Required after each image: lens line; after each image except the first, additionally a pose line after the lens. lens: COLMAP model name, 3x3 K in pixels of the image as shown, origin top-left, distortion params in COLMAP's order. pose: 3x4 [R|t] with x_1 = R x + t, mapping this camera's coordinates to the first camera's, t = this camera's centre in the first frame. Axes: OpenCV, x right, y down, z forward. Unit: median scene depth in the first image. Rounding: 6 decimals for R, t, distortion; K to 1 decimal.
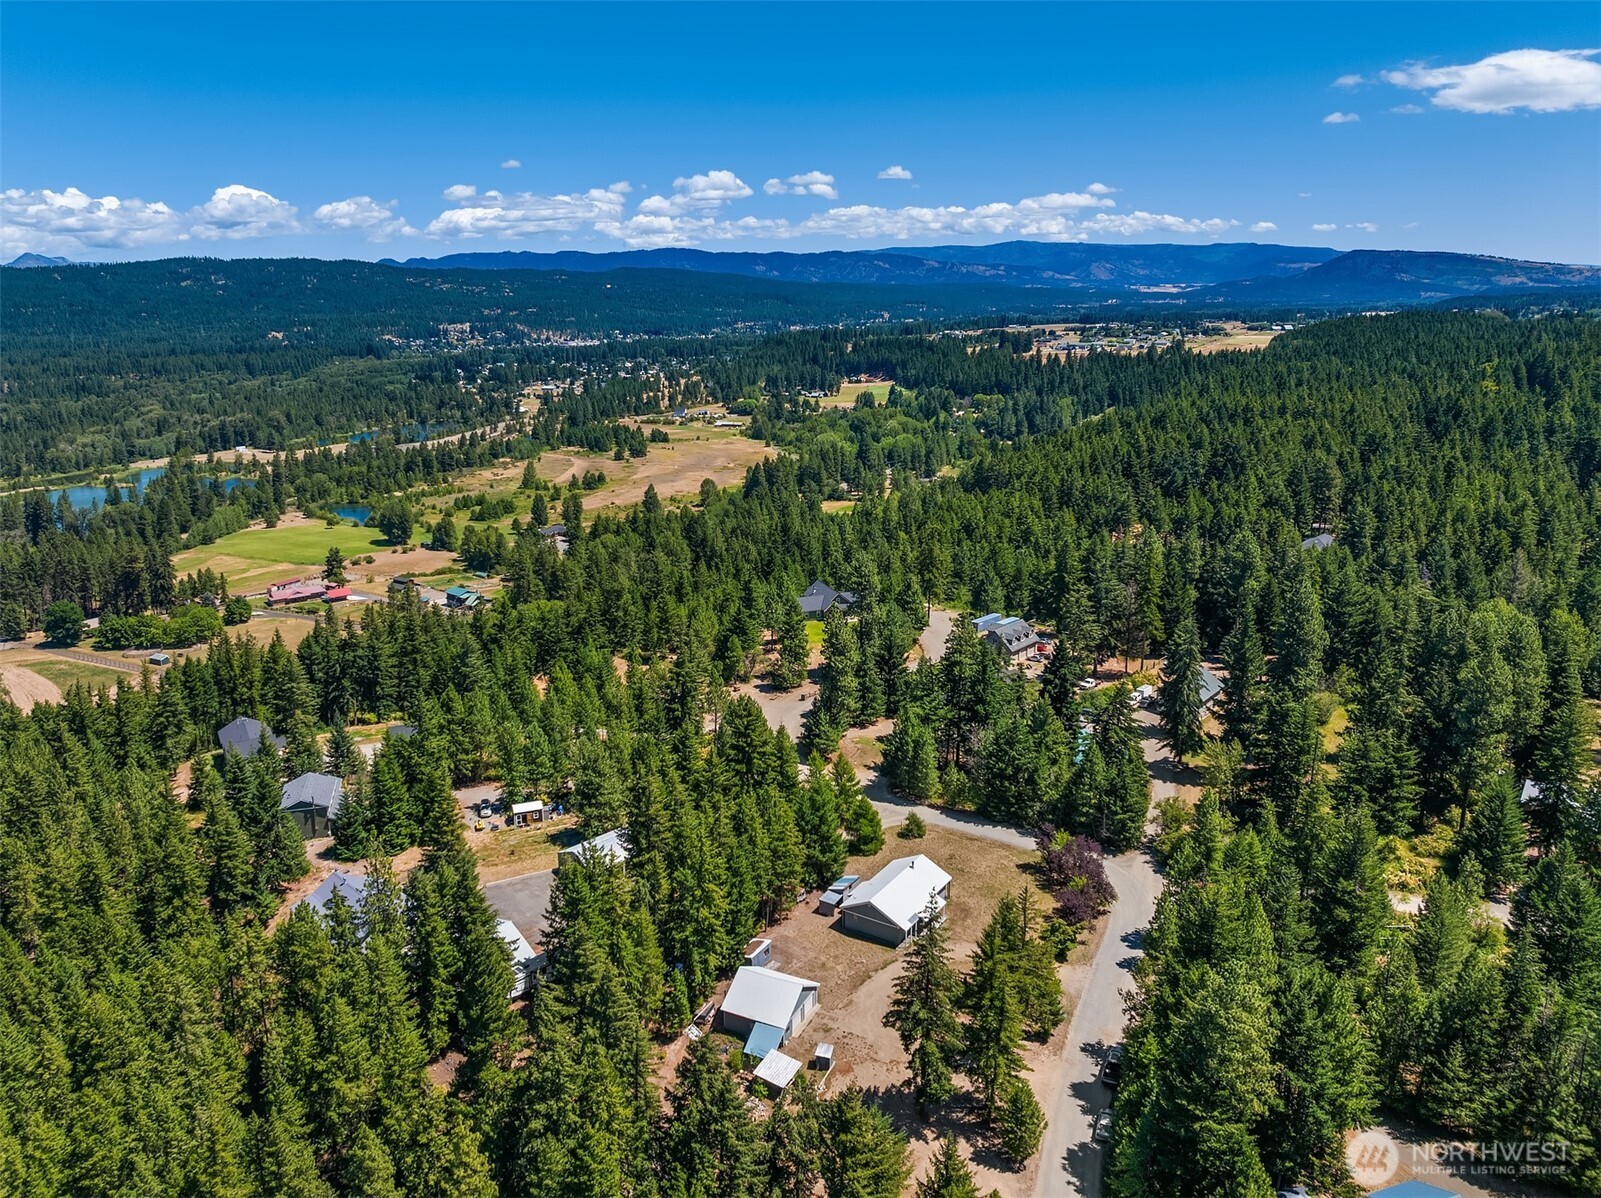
lens RADIAL K [[1132.8, 0, 773.4], [0, 1132.8, 541.0], [0, 0, 1]] dist [-0.036755, 0.003558]
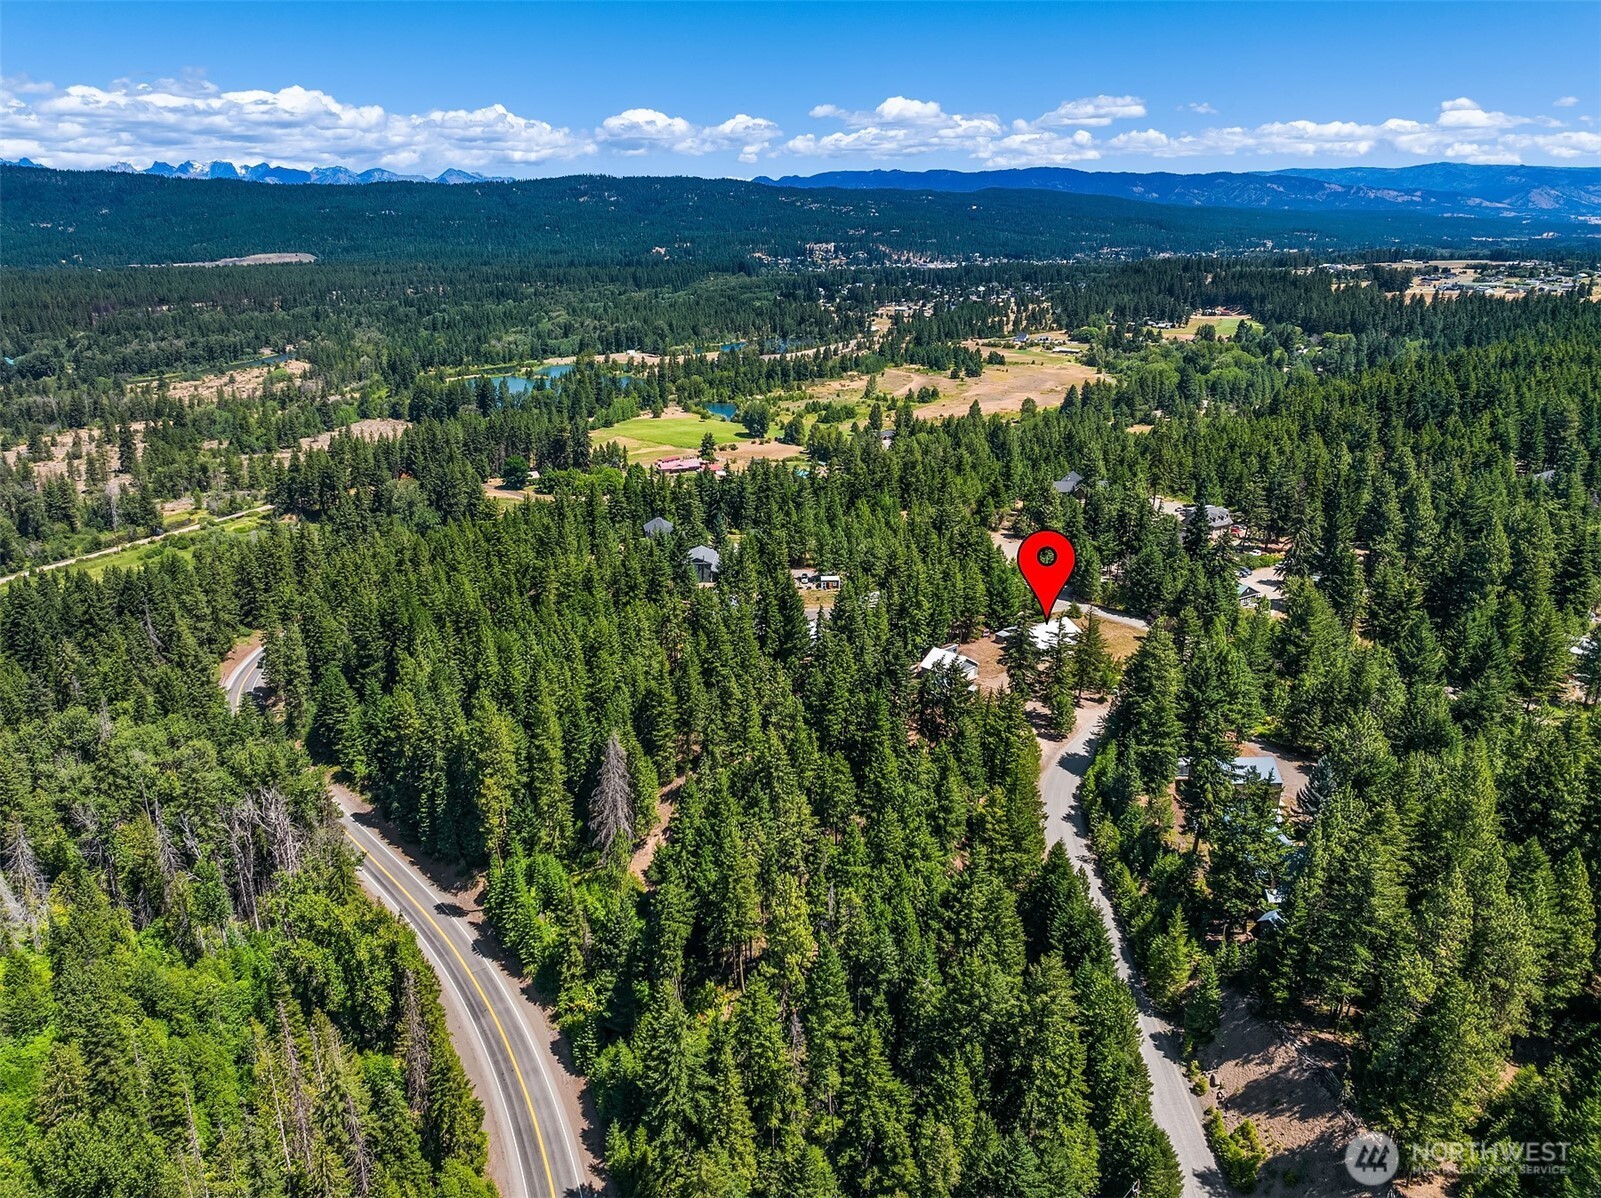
lens RADIAL K [[1132.8, 0, 793.5], [0, 1132.8, 527.5], [0, 0, 1]] dist [-0.036755, 0.003558]
pose [[0.956991, 0.088221, -0.276380, 0.163450], [-0.072918, 0.995205, 0.065185, 0.065440], [0.280806, -0.042229, 0.958835, -0.527325]]
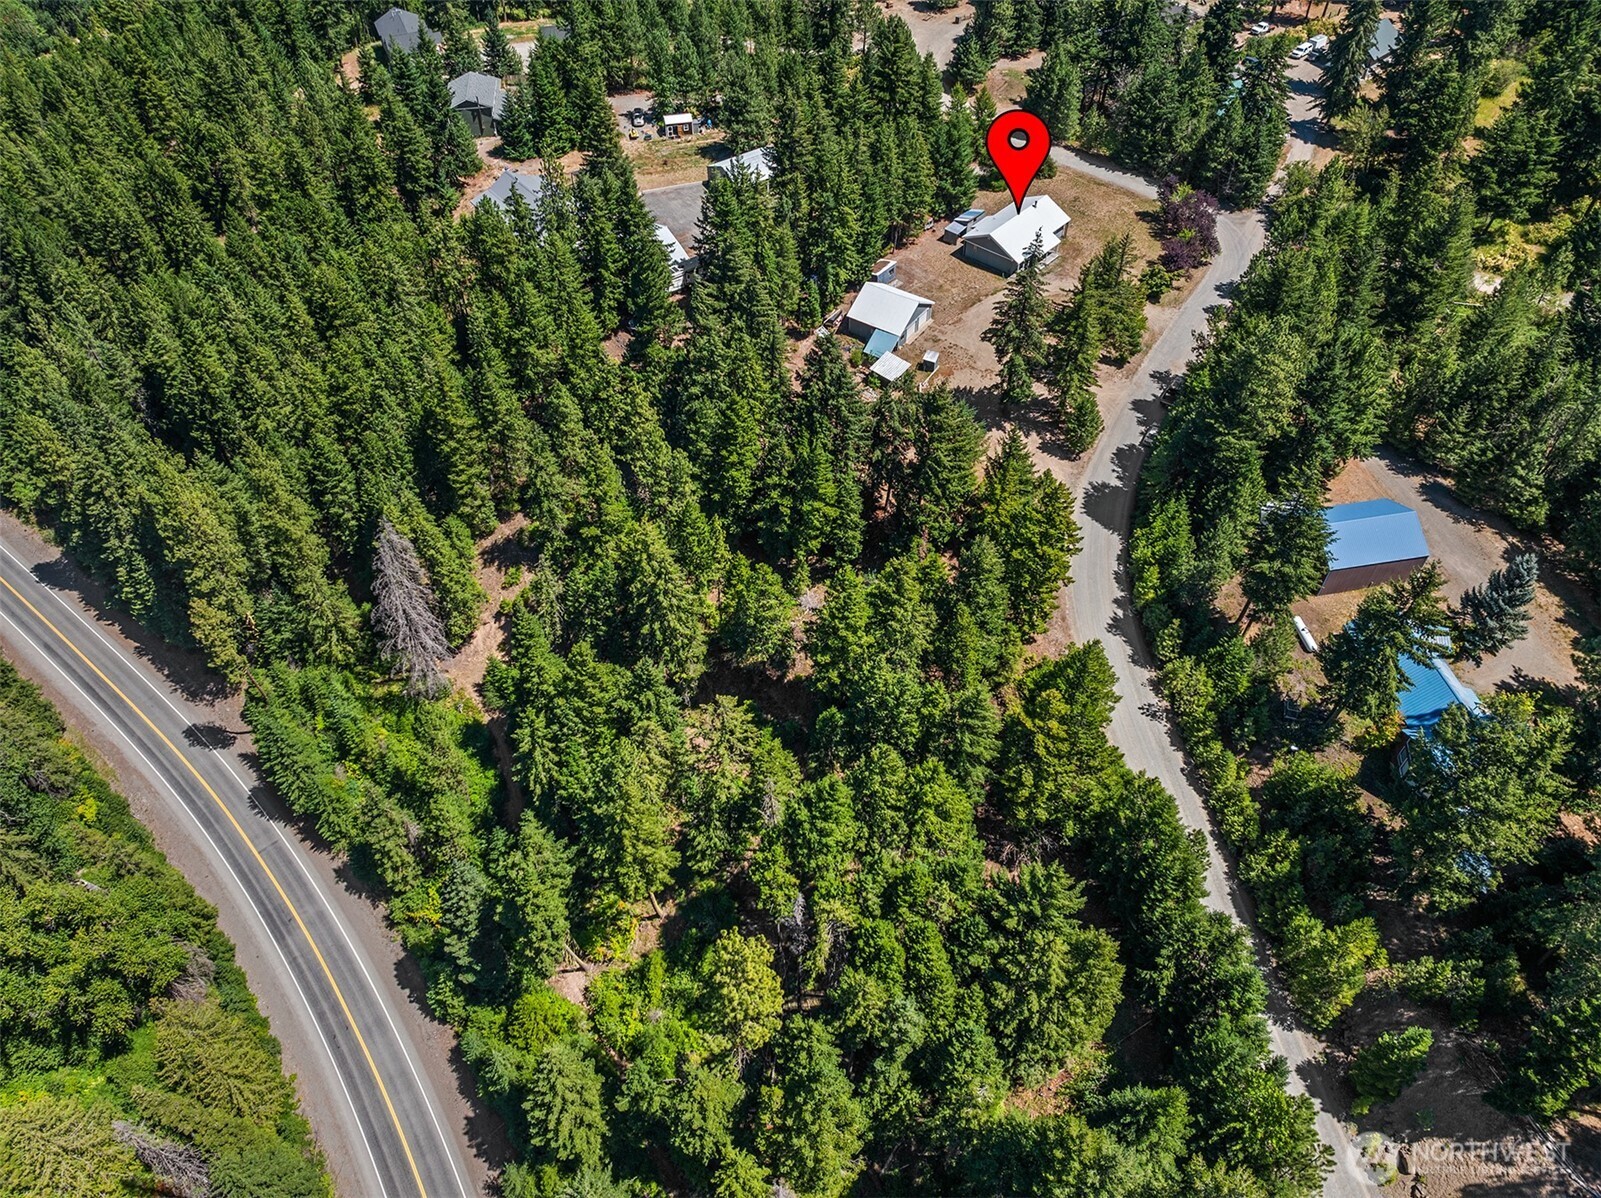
lens RADIAL K [[1132.8, 0, 816.0], [0, 1132.8, 567.8], [0, 0, 1]] dist [-0.036755, 0.003558]
pose [[0.993508, 0.097801, -0.058110, 0.010112], [-0.047065, 0.818401, 0.572717, -0.027255], [0.103570, -0.566264, 0.817691, -0.075020]]
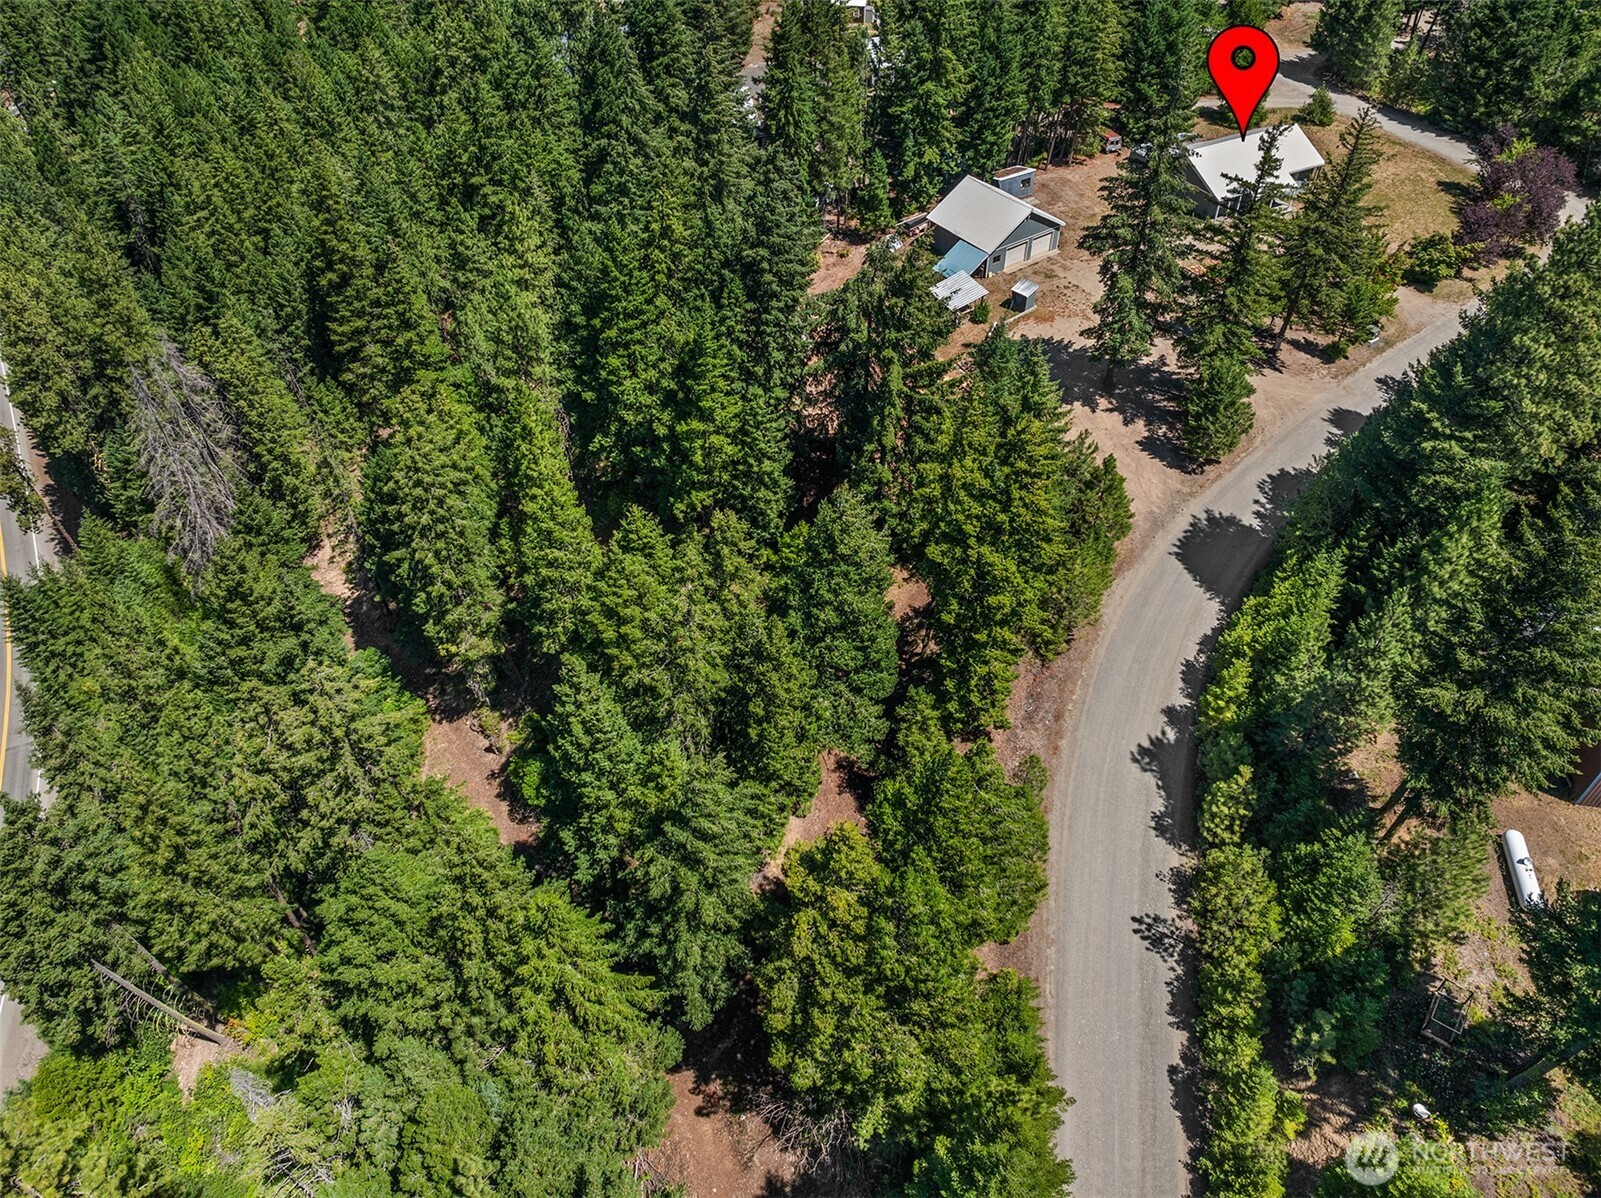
lens RADIAL K [[1132.8, 0, 810.9], [0, 1132.8, 576.7], [0, 0, 1]] dist [-0.036755, 0.003558]
pose [[0.896601, 0.321056, -0.305007, 0.138779], [-0.110388, 0.829048, 0.548174, 0.137399], [0.428860, -0.457824, 0.778766, 0.161122]]
